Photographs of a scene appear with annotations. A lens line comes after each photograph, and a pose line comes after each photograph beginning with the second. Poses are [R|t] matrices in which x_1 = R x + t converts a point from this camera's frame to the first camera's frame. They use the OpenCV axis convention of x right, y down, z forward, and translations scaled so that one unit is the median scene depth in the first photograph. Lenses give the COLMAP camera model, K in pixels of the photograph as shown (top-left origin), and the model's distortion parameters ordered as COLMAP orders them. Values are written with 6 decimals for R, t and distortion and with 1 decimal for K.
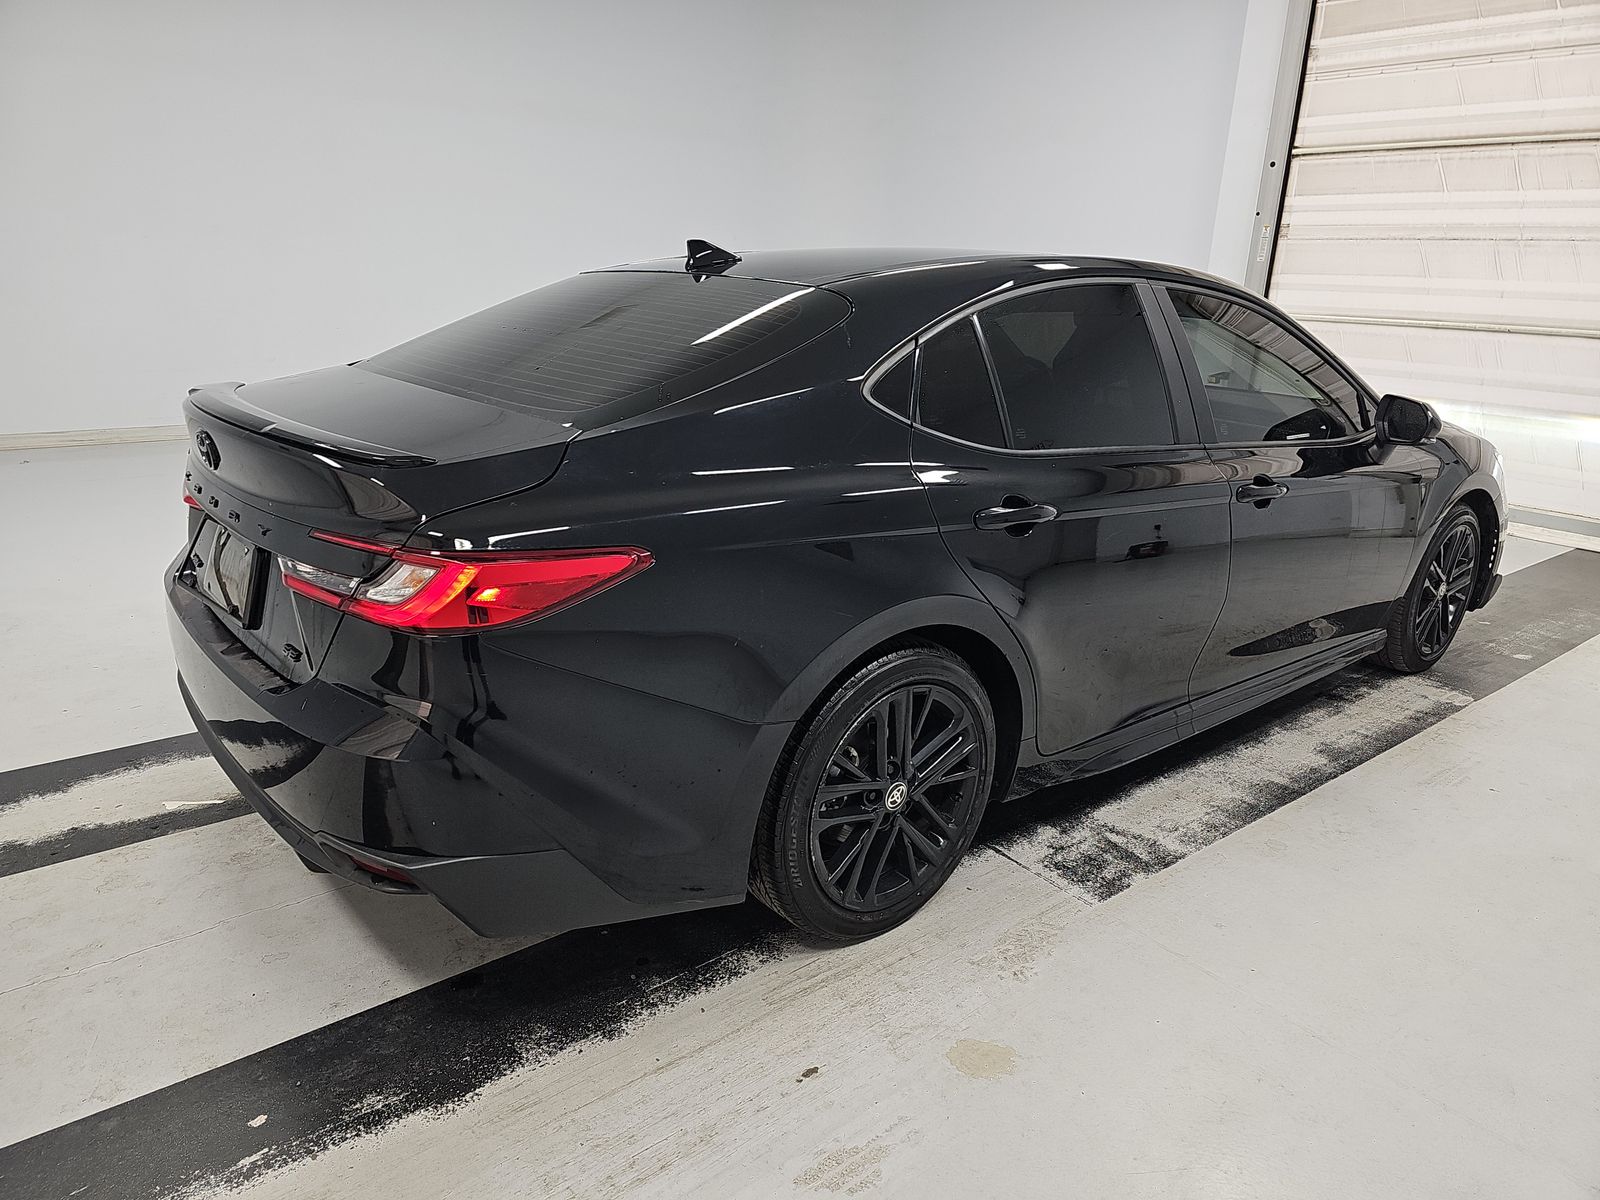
lens RADIAL K [[1106.2, 0, 800.0], [0, 1106.2, 600.0], [0, 0, 1]] dist [0.053546, -0.051115]
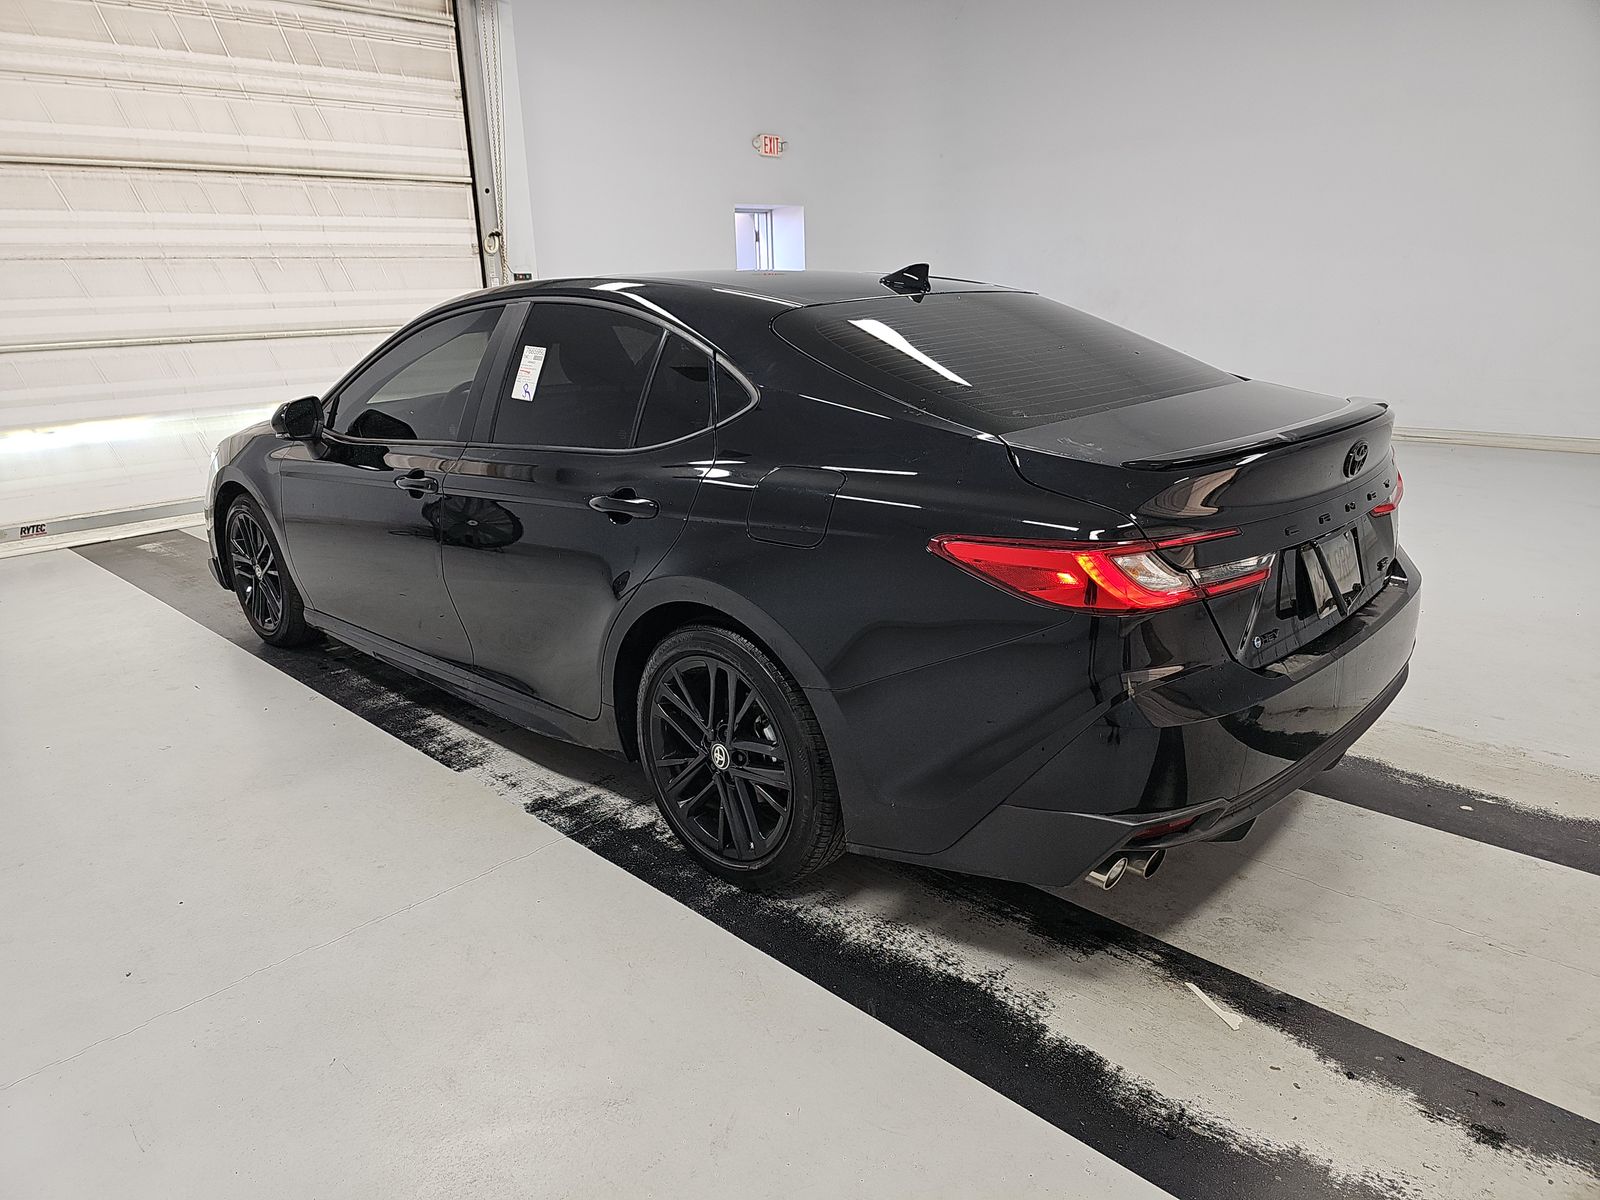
lens RADIAL K [[1061.2, 0, 800.0], [0, 1061.2, 600.0], [0, 0, 1]] dist [0.033751, -0.037769]
pose [[-0.137700, -0.309925, 0.940737, -0.517979], [0.310503, 0.888400, 0.338132, -0.186070], [-0.940546, 0.338662, -0.026100, 0.560390]]
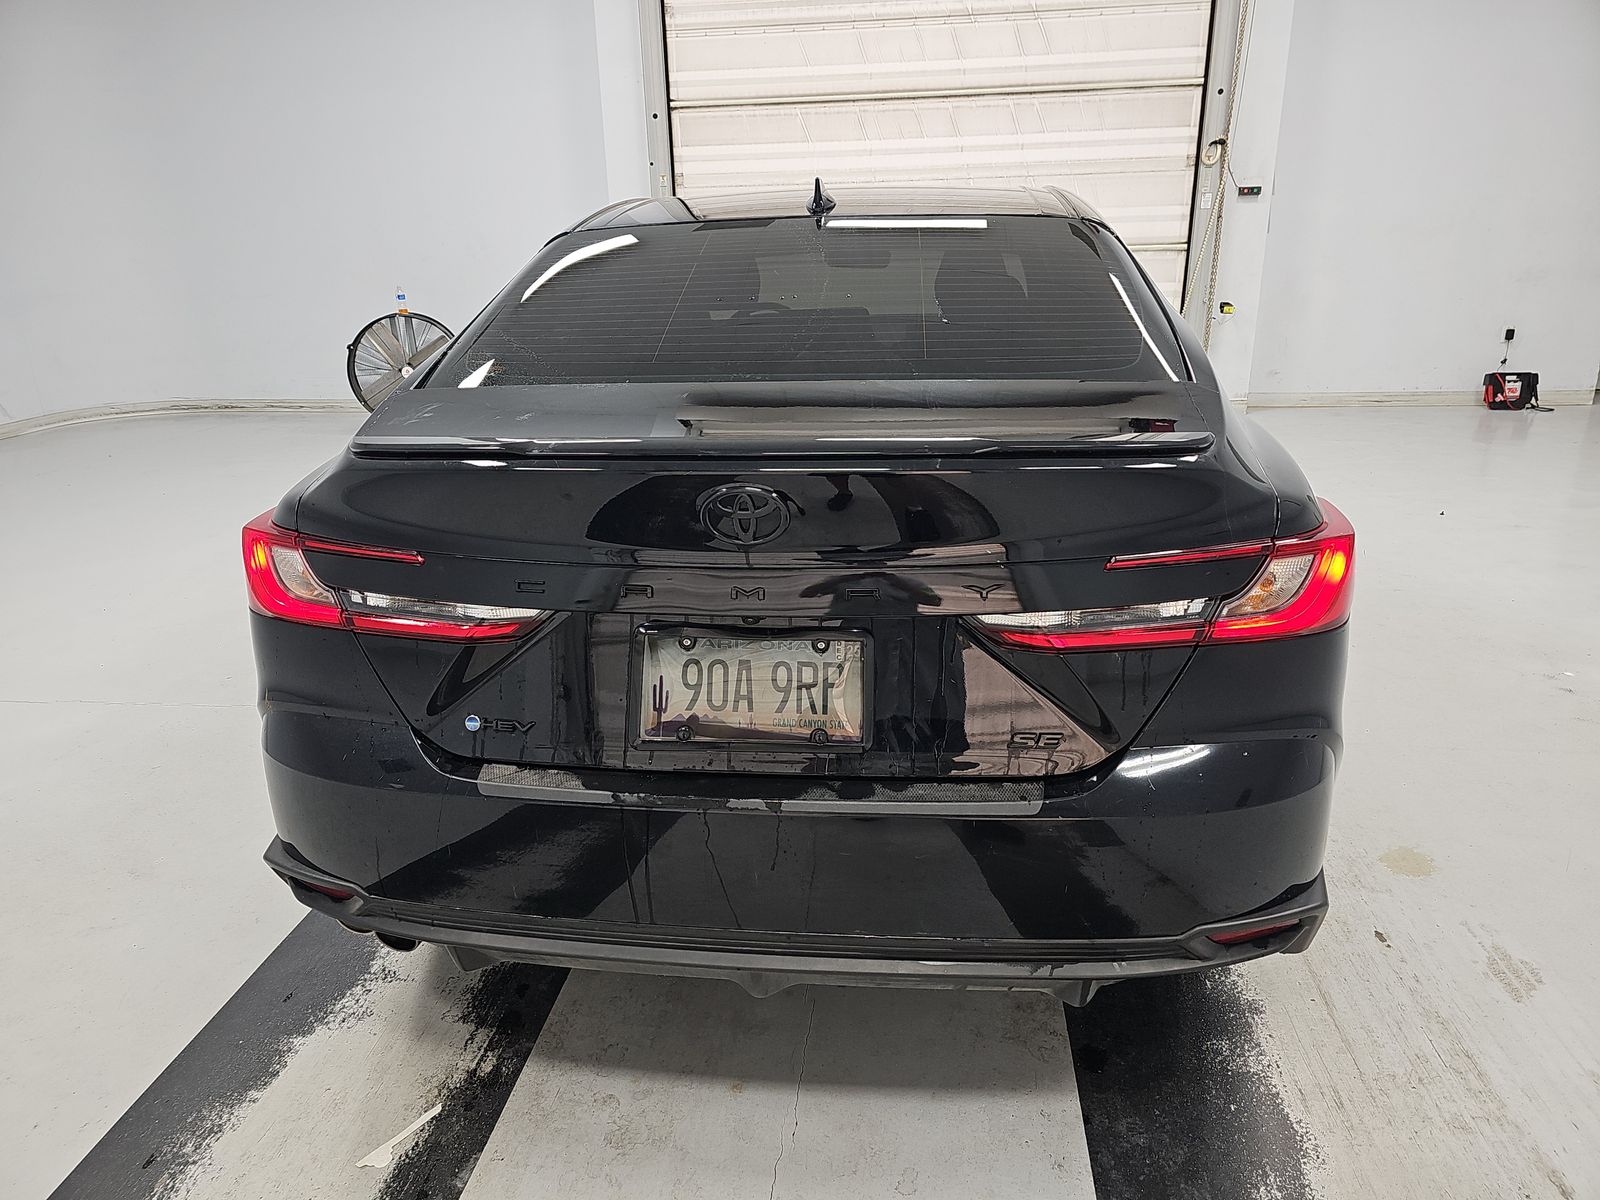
lens RADIAL K [[1066.1, 0, 809.4], [0, 1066.1, 617.0], [0, 0, 1]] dist [0.062290, -0.075680]
pose [[0.702358, -0.286623, 0.651567, -0.323003], [0.252365, 0.956158, 0.148575, -0.054925], [-0.665586, 0.060080, 0.743899, 0.190587]]
